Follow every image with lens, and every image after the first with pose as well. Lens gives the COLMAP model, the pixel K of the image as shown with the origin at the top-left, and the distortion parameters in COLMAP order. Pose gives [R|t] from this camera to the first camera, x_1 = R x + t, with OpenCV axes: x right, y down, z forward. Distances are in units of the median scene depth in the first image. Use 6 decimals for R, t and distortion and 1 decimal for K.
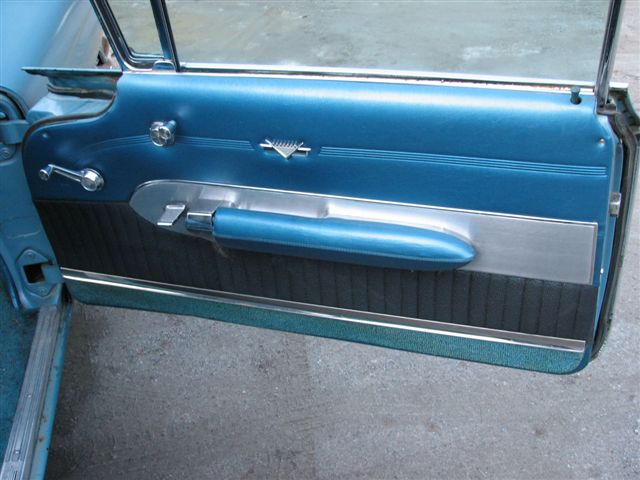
lens RADIAL K [[698.9, 0, 320.0], [0, 698.9, 240.0], [0, 0, 1]] dist [-0.118459, 0.022879]
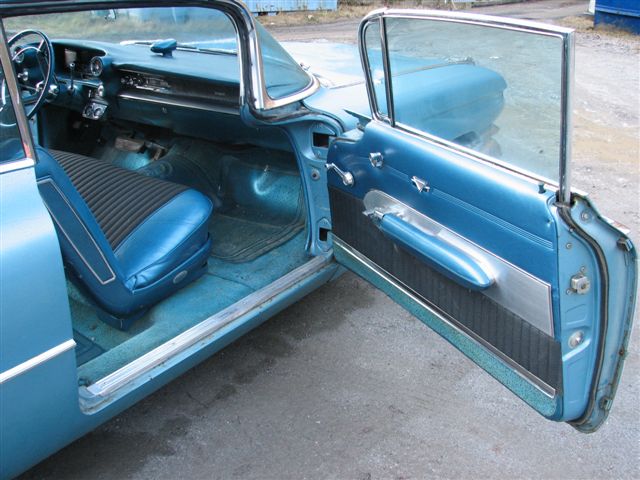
lens RADIAL K [[698.9, 0, 320.0], [0, 698.9, 240.0], [0, 0, 1]] dist [-0.118459, 0.022879]
pose [[0.696486, 0.327737, -0.638354, 0.840755], [-0.421194, 0.906950, 0.006087, 0.072883], [0.580950, 0.264631, 0.769719, -0.344873]]
